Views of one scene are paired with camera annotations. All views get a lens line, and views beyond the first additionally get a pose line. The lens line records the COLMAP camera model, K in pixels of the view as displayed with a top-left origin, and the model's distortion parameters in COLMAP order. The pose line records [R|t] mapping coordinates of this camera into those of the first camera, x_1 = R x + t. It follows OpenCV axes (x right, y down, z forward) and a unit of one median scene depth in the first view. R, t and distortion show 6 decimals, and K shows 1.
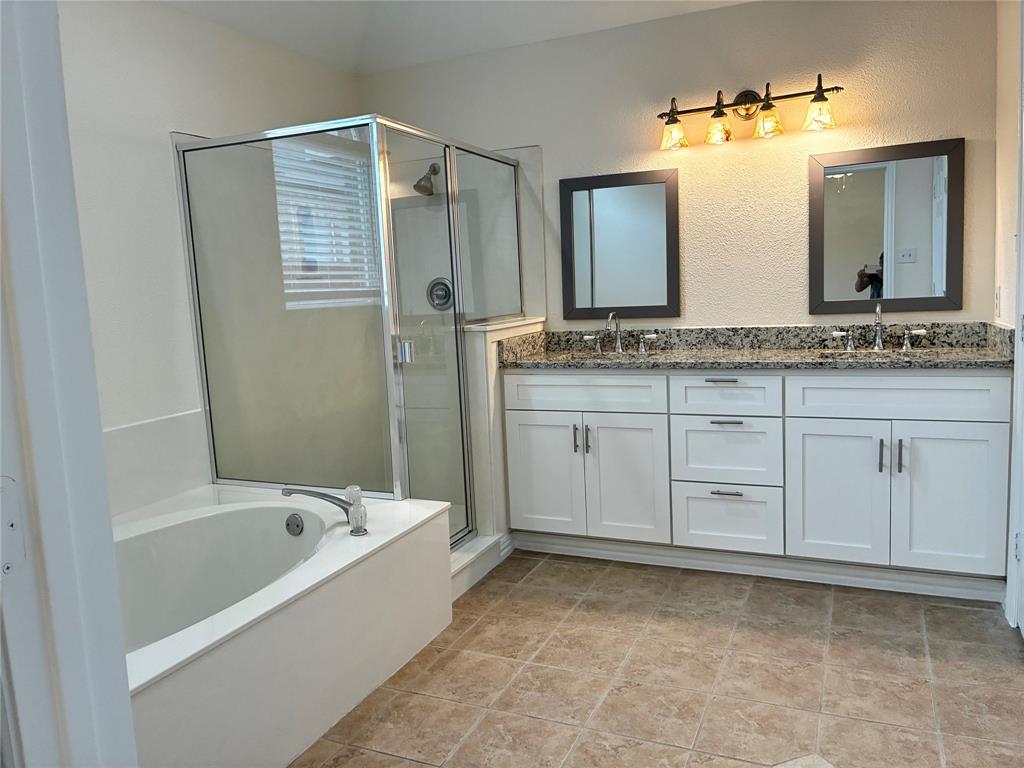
lens RADIAL K [[773.2, 0, 509.2], [0, 773.2, 383.7], [0, 0, 1]] dist [0.049038, -0.070943]
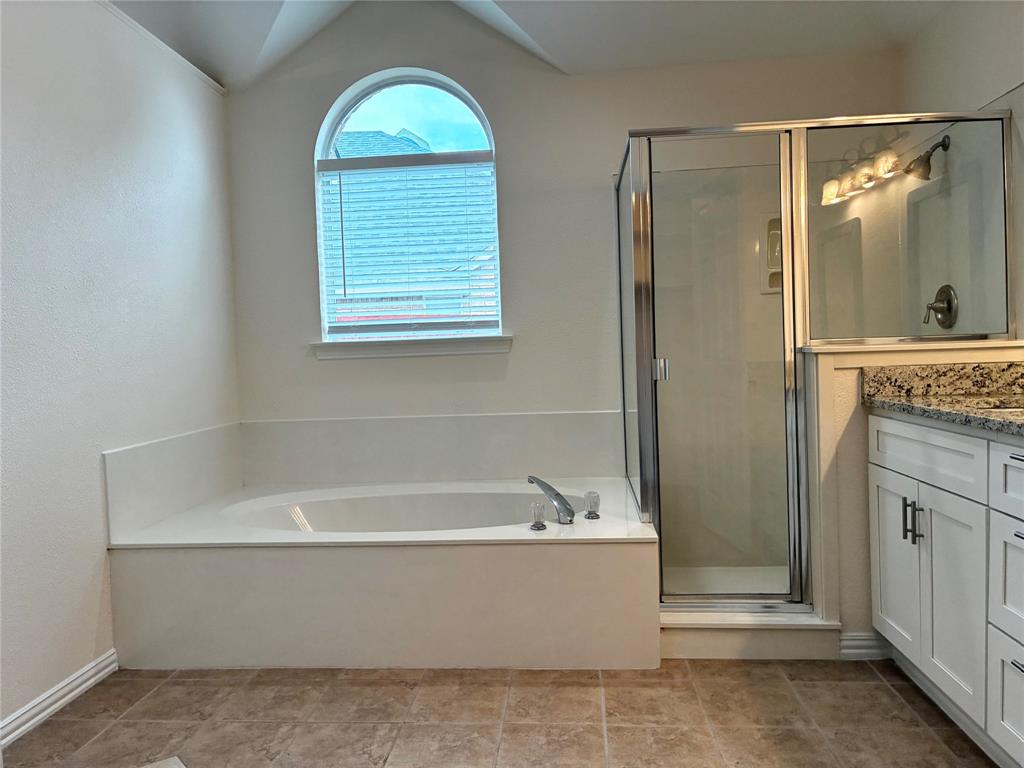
lens RADIAL K [[773.2, 0, 510.1], [0, 773.2, 382.8], [0, 0, 1]] dist [0.049038, -0.070943]
pose [[0.329994, 0.074098, -0.941071, 0.689512], [-0.103532, 0.993741, 0.041941, -0.044152], [0.938289, 0.083590, 0.335600, 0.502060]]
